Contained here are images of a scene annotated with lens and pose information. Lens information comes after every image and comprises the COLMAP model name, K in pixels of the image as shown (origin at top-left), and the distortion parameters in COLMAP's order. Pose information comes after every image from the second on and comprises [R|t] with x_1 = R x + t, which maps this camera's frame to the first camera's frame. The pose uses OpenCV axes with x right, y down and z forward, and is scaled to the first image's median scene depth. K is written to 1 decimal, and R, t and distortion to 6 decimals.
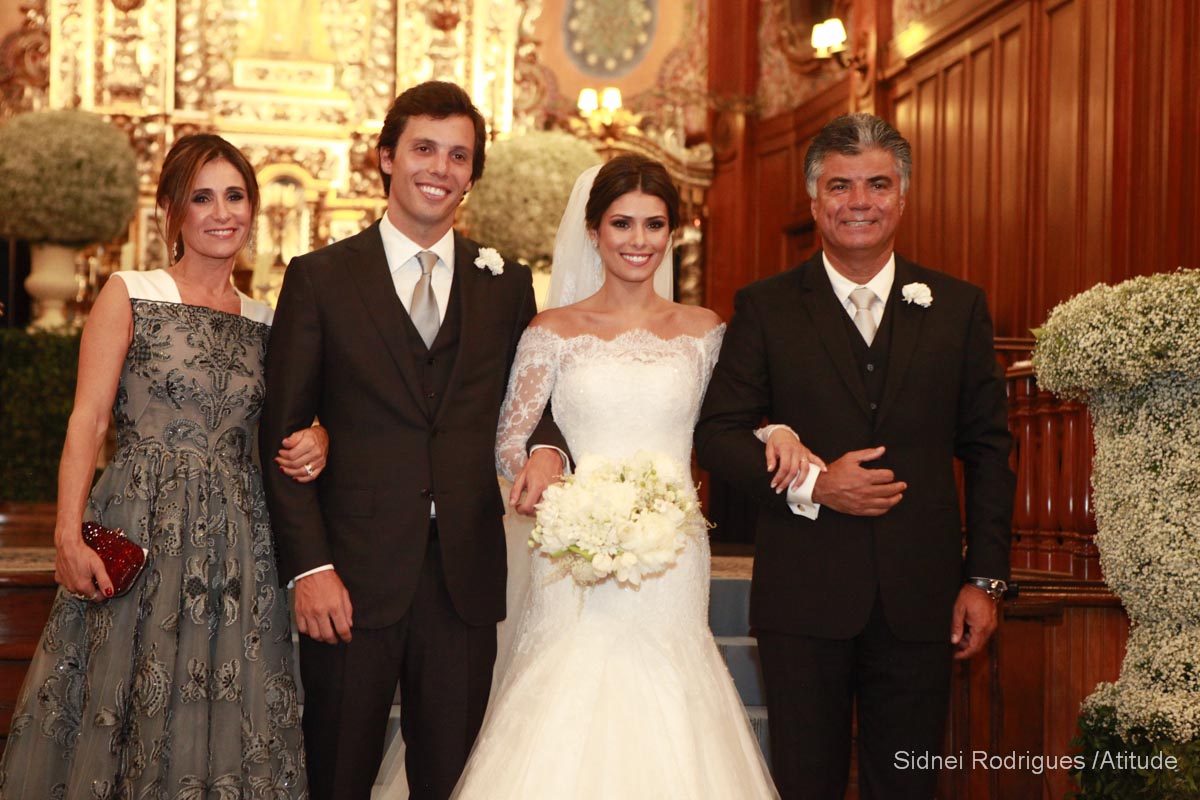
lens RADIAL K [[2317.7, 0, 600.0], [0, 2317.7, 400.0], [0, 0, 1]] dist [0.202275, 0.052380]
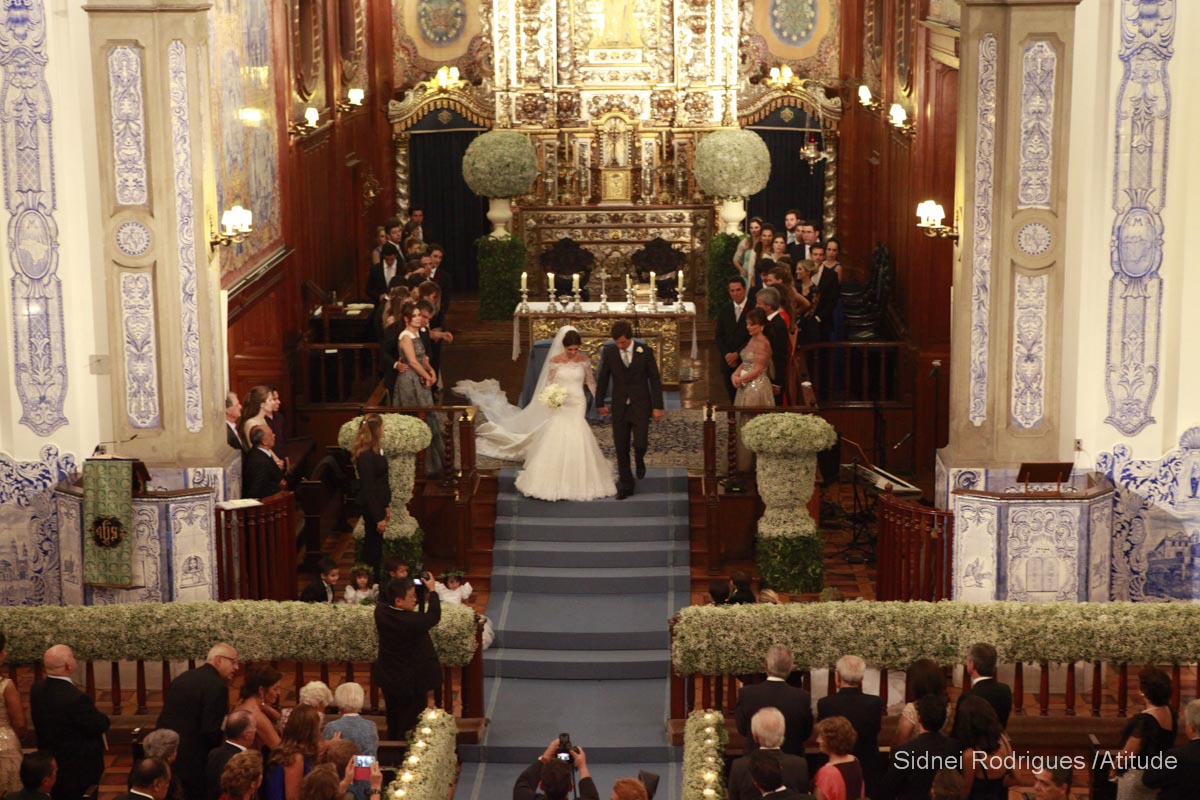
lens RADIAL K [[2317.7, 0, 600.0], [0, 2317.7, 400.0], [0, 0, 1]] dist [0.202275, 0.052380]
pose [[0.980024, 0.007901, -0.198722, 0.228860], [0.038658, 0.972584, 0.229317, -0.306551], [0.195085, -0.232418, 0.952850, -0.851099]]
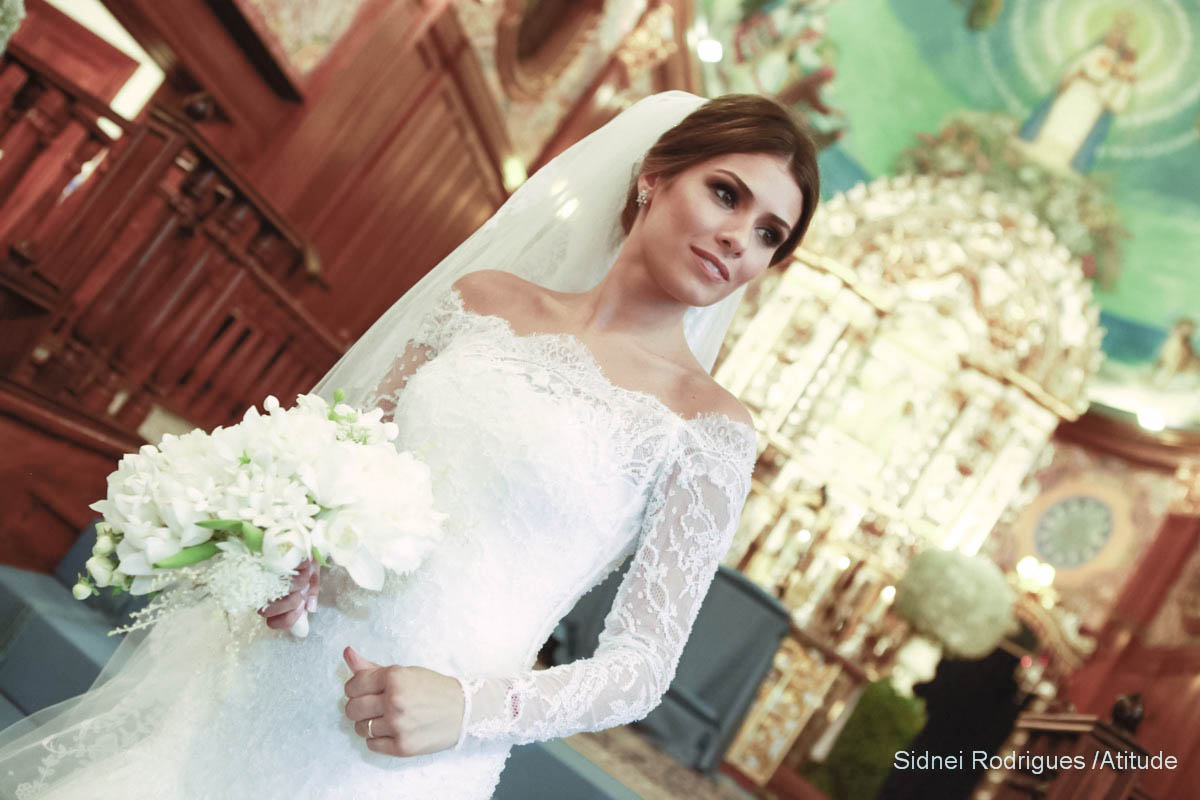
lens RADIAL K [[1297.2, 0, 600.0], [0, 1297.2, 400.0], [0, 0, 1]] dist [-0.000423, 0.011793]
pose [[0.802048, 0.468213, -0.370804, 0.029988], [-0.535734, 0.838431, -0.100107, 0.002188], [0.264022, 0.278943, 0.923300, 0.186896]]
